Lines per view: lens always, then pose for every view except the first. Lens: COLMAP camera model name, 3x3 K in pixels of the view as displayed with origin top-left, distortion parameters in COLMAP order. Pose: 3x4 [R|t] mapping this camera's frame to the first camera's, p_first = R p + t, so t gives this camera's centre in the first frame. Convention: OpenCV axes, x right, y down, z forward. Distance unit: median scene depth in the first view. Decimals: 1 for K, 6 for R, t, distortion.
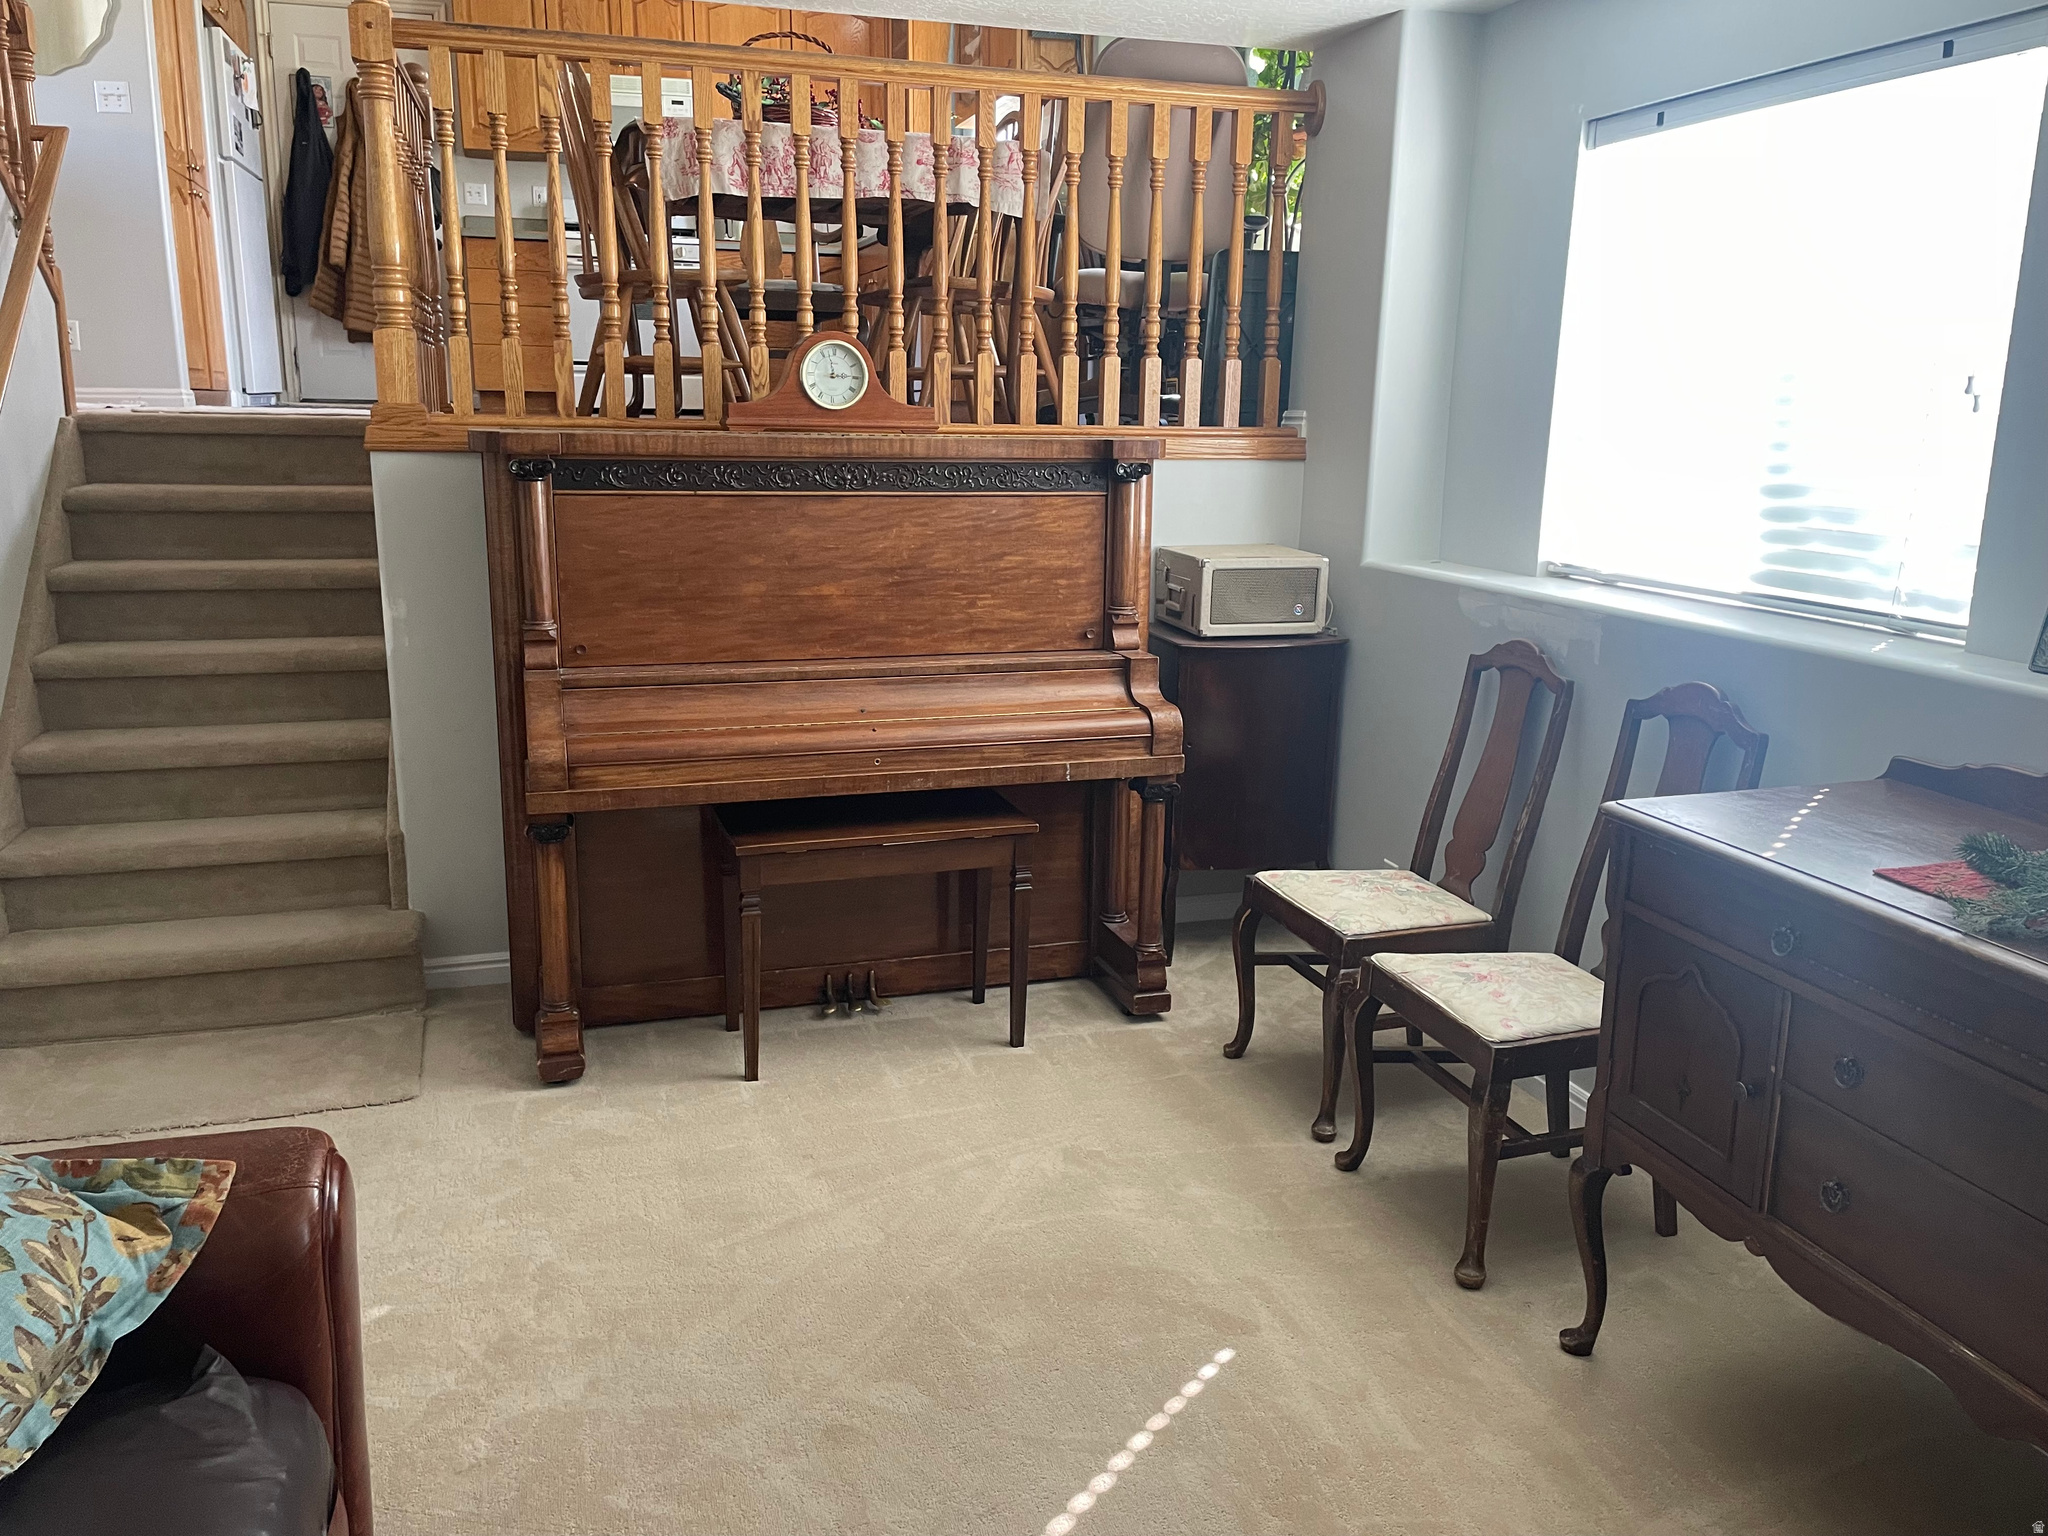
lens RADIAL K [[1584.1, 0, 1021.9], [0, 1584.1, 741.7], [0, 0, 1]] dist [0.085103, -0.102282]
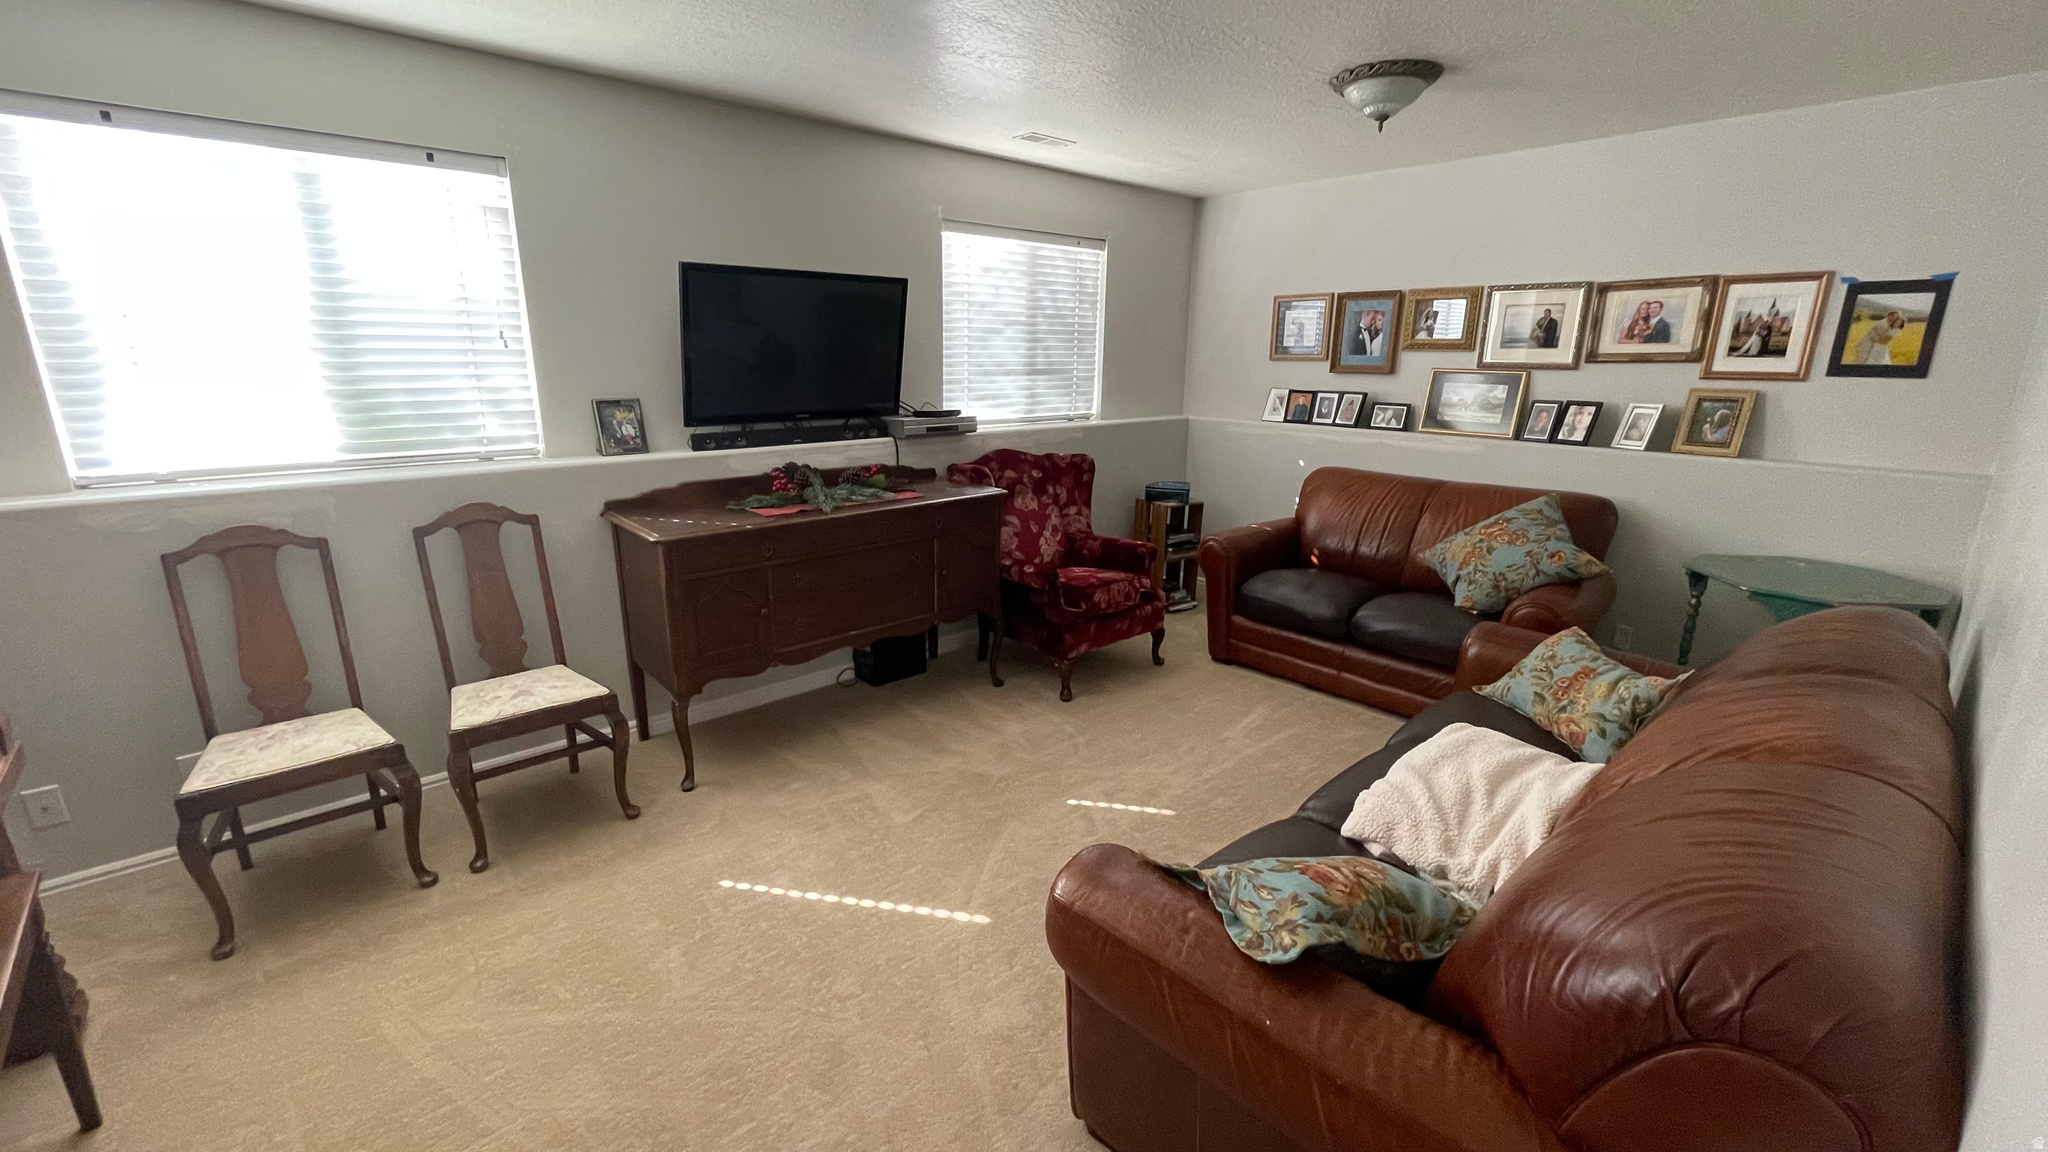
lens RADIAL K [[844.0, 0, 1016.7], [0, 844.0, 570.6], [0, 0, 1]] dist [0.001548, 0.000029]
pose [[-0.429121, -0.251056, 0.867655, -0.625830], [0.172144, 0.920258, 0.351415, -0.179227], [-0.886691, 0.300162, -0.351684, 0.756024]]
